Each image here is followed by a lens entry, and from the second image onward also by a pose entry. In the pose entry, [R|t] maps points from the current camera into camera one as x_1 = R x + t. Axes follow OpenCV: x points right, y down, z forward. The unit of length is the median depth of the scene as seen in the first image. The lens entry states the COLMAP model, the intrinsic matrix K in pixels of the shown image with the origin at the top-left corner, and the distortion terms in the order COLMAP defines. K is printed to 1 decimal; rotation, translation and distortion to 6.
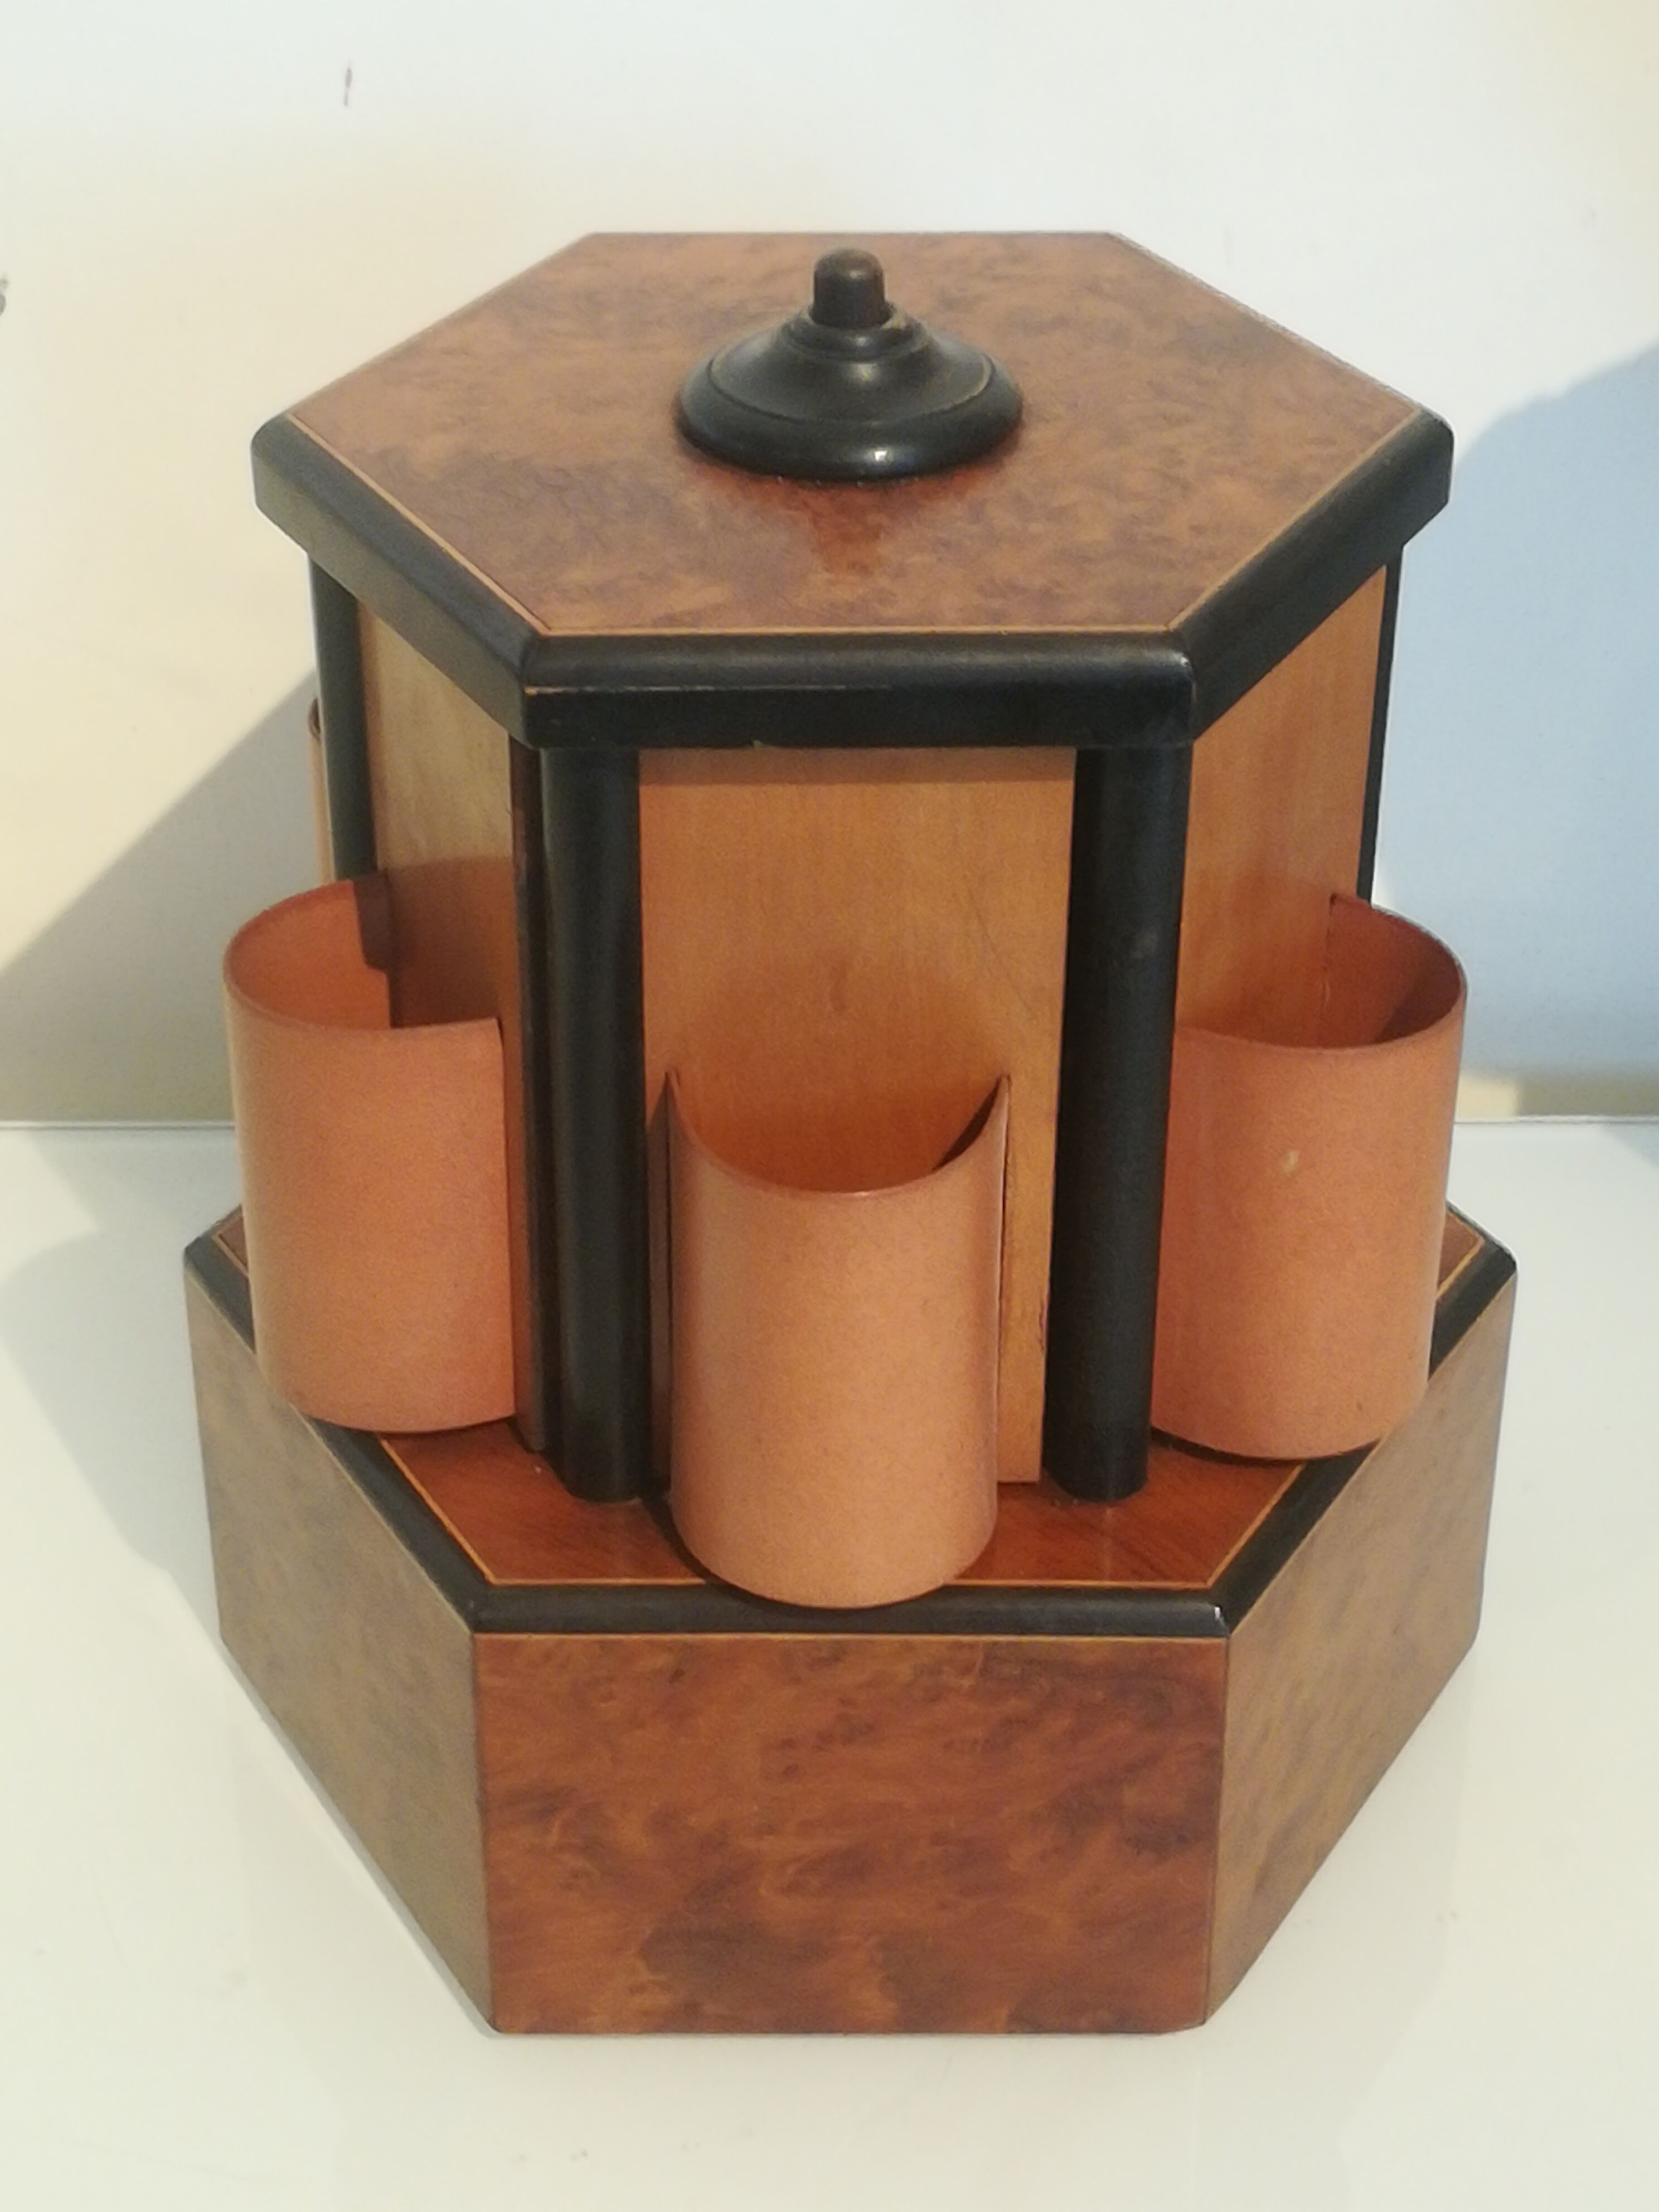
lens RADIAL K [[4531.9, 0, 829.5], [0, 4531.9, 1106.0], [0, 0, 1]] dist [0.019150, -0.347834]
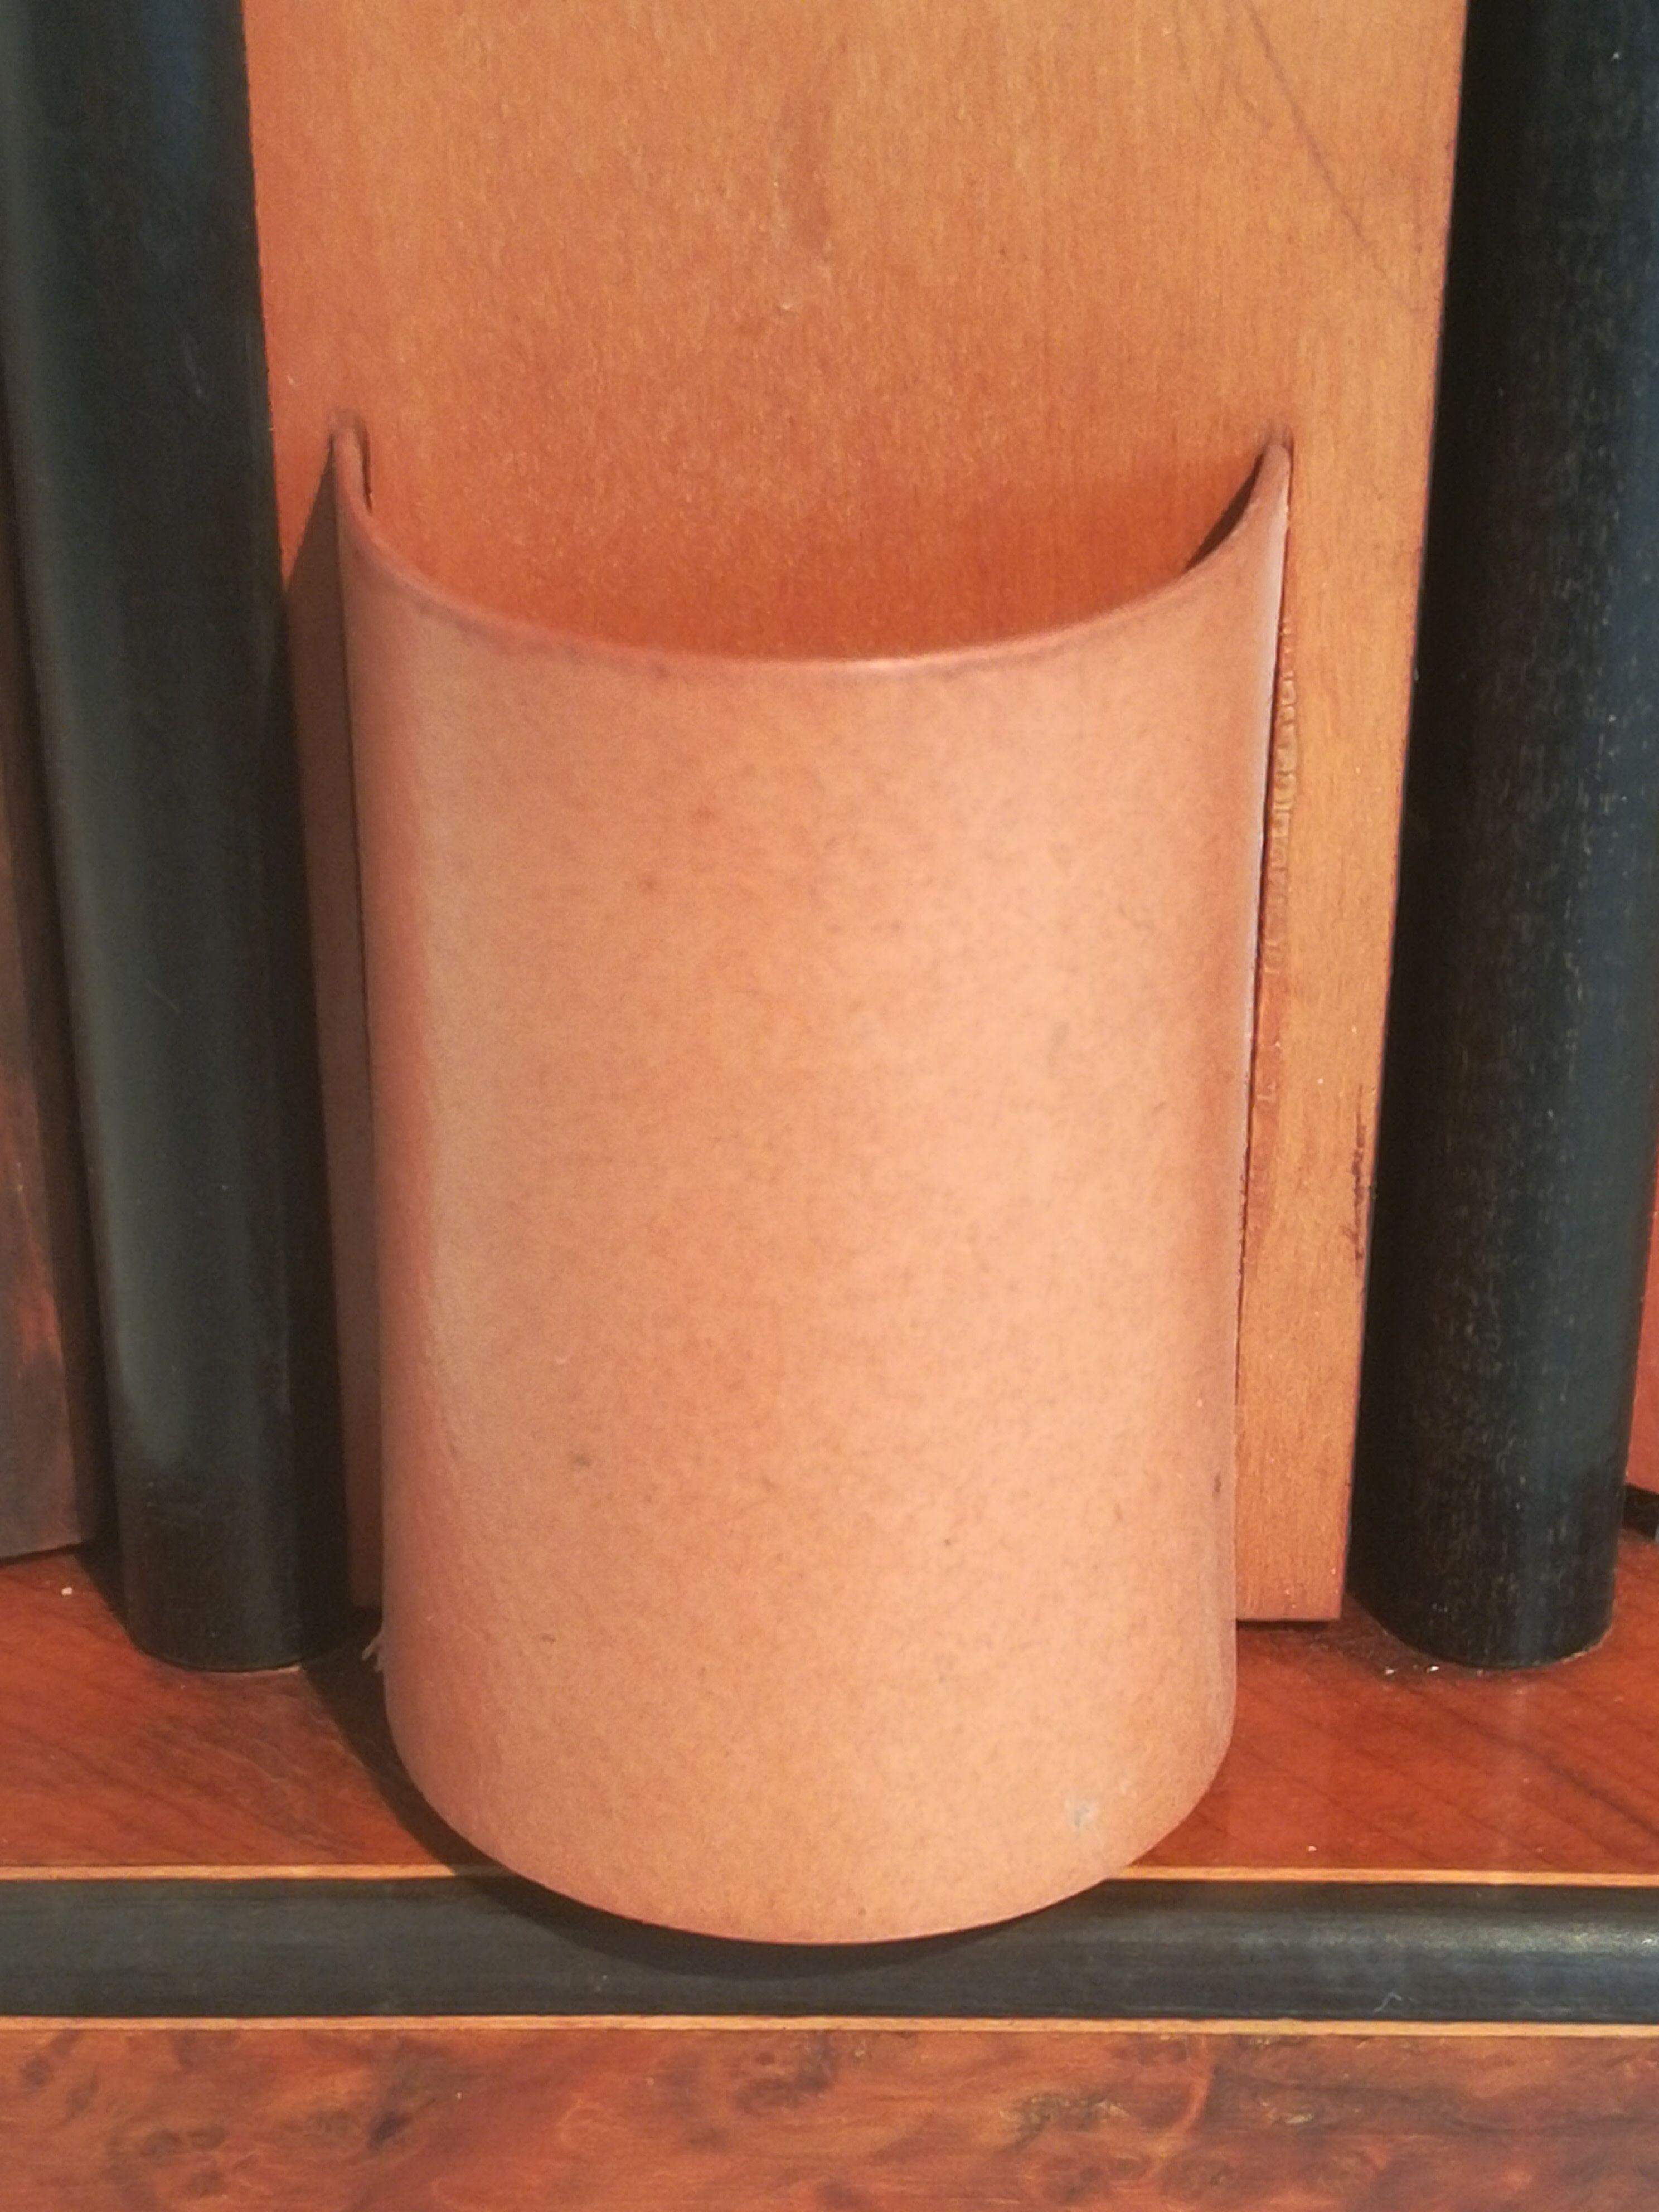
lens RADIAL K [[4531.9, 0, 829.5], [0, 4531.9, 1106.0], [0, 0, 1]] dist [0.019150, -0.347834]
pose [[0.999899, -0.001805, -0.014116, 0.008188], [0.000753, 0.997244, -0.074193, 0.069692], [0.014211, 0.074174, 0.997144, 0.623737]]
